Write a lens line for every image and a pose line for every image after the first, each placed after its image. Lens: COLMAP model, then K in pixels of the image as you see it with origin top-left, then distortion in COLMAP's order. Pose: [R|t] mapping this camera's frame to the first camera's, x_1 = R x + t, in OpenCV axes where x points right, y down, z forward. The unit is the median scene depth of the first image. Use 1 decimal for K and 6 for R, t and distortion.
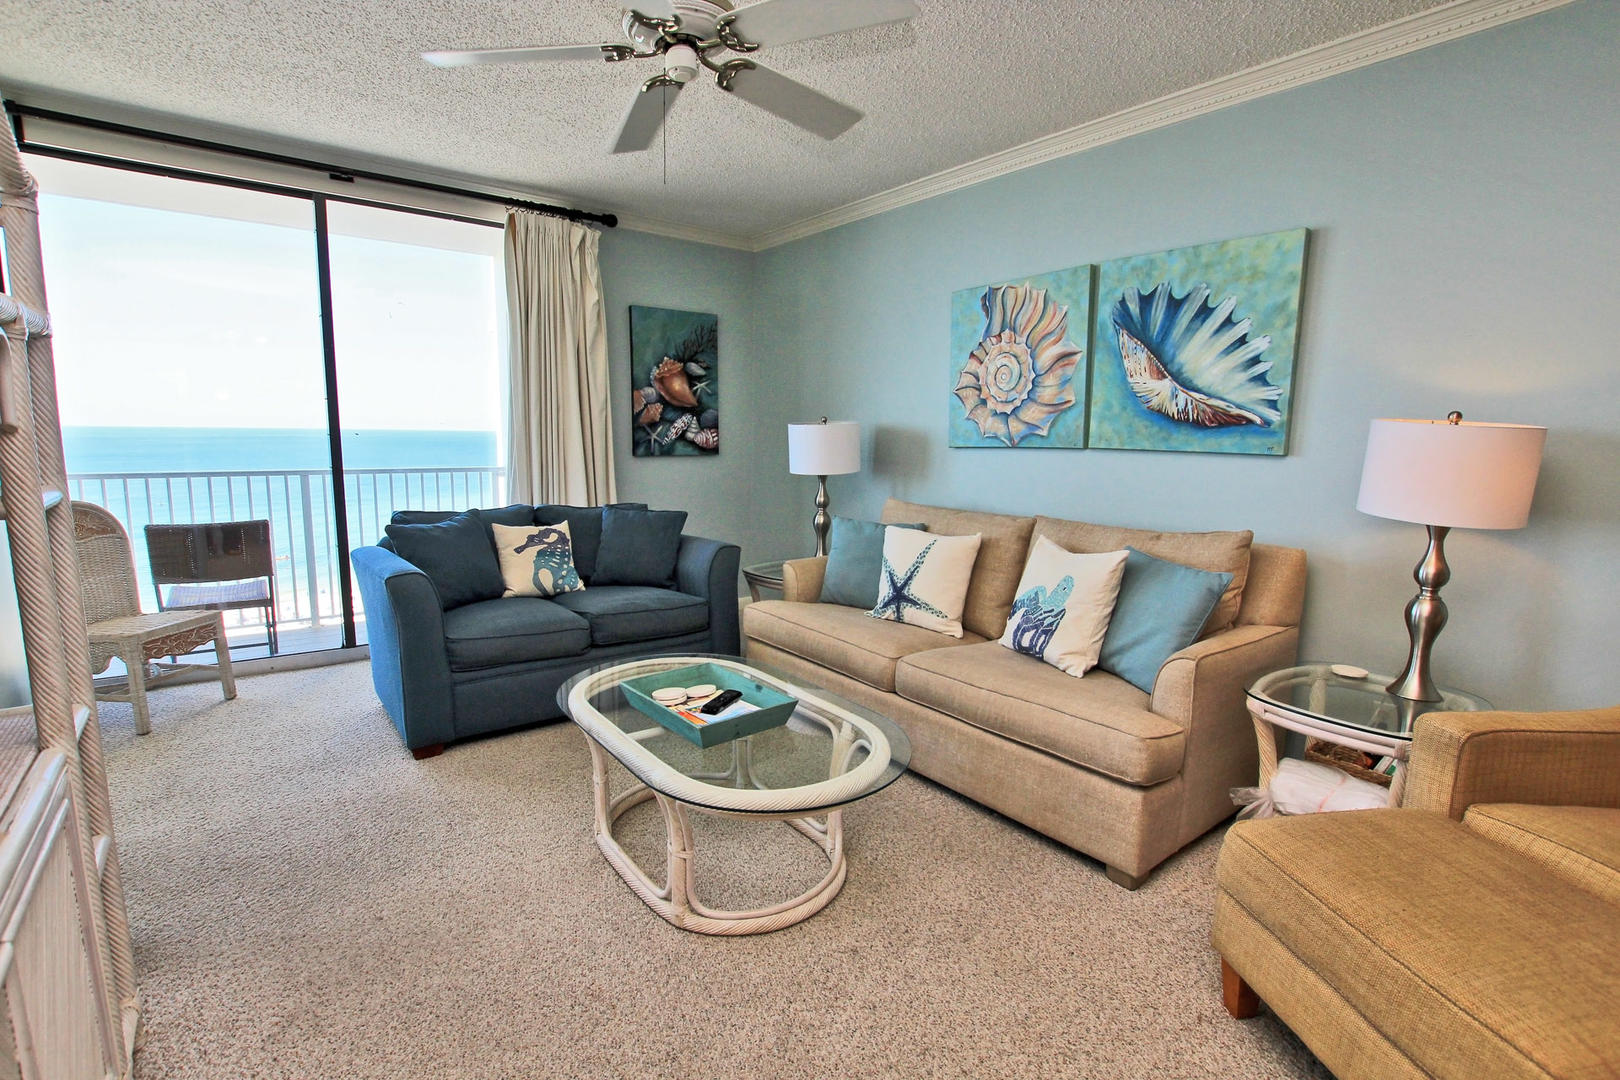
lens RADIAL K [[752.0, 0, 810.2], [0, 752.0, 545.2], [0, 0, 1]] dist [-0.033680, 0.005065]
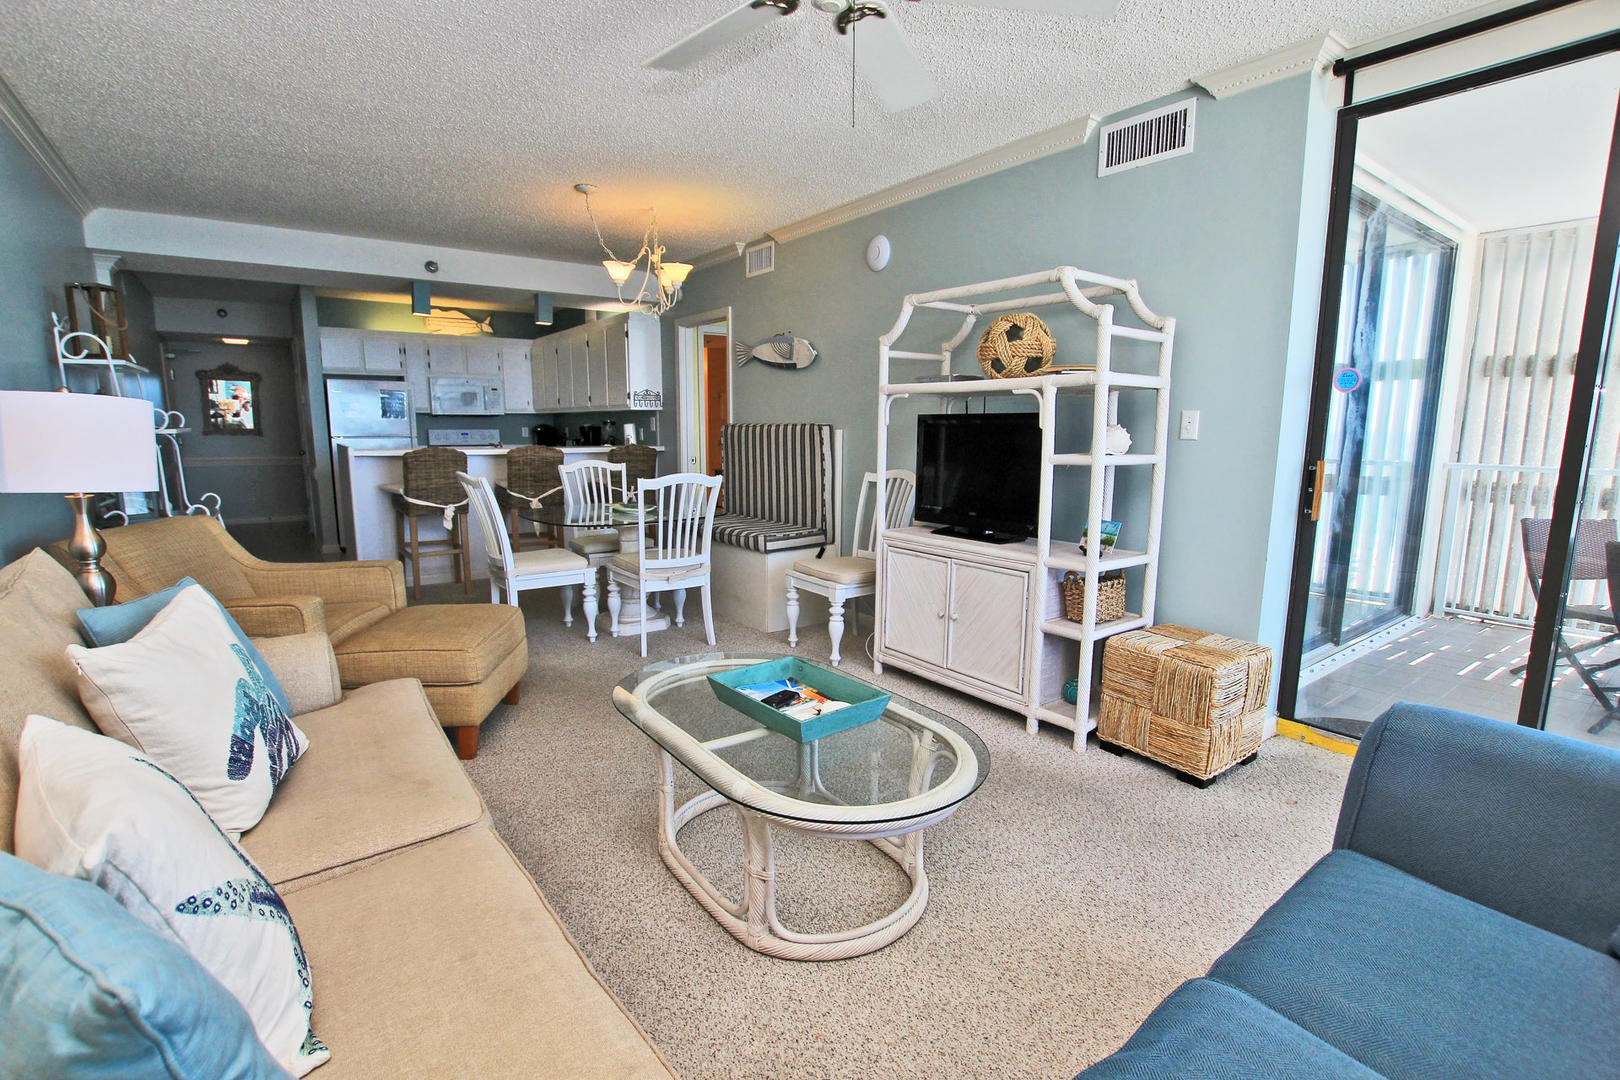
lens RADIAL K [[752.0, 0, 810.2], [0, 752.0, 545.2], [0, 0, 1]] dist [-0.033680, 0.005065]
pose [[-0.999437, -0.026788, 0.020195, -0.106883], [-0.019416, 0.952801, 0.302975, -0.175562], [-0.027358, 0.302412, -0.952785, 1.173650]]
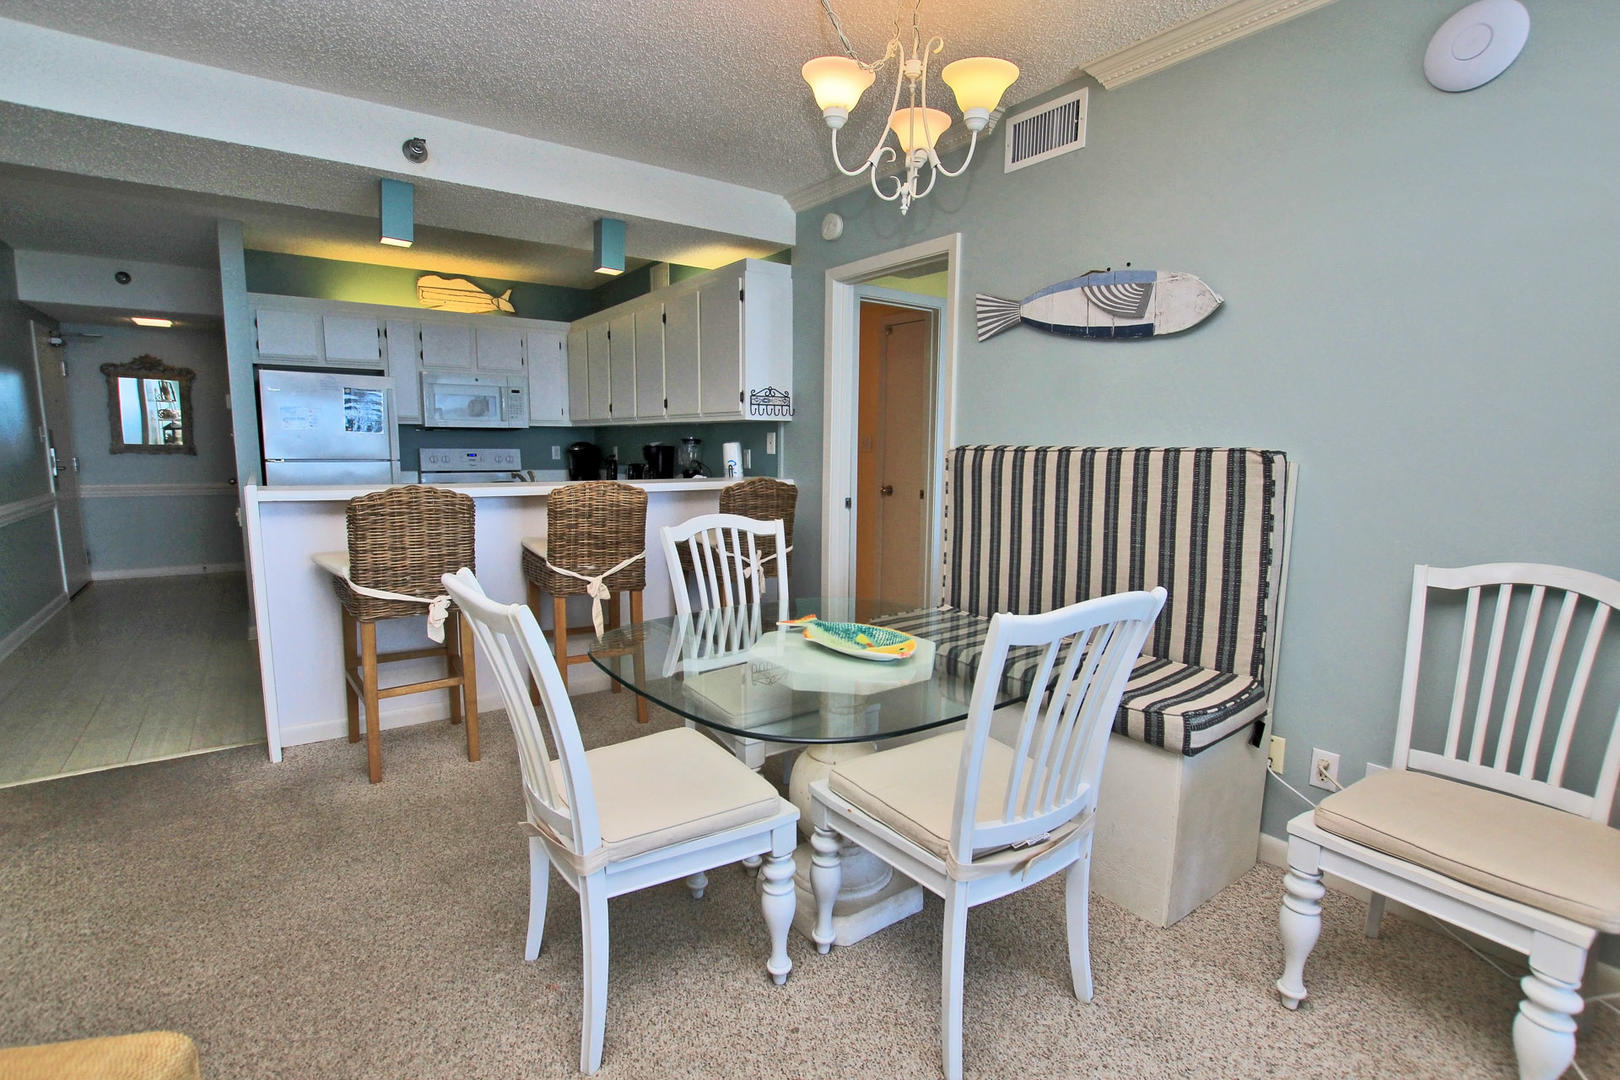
lens RADIAL K [[752.0, 0, 810.2], [0, 752.0, 545.2], [0, 0, 1]] dist [-0.033680, 0.005065]
pose [[-0.999057, -0.033218, 0.027955, 0.258503], [-0.024061, 0.959600, 0.280339, -0.058635], [-0.036138, 0.279402, -0.959494, 0.427093]]
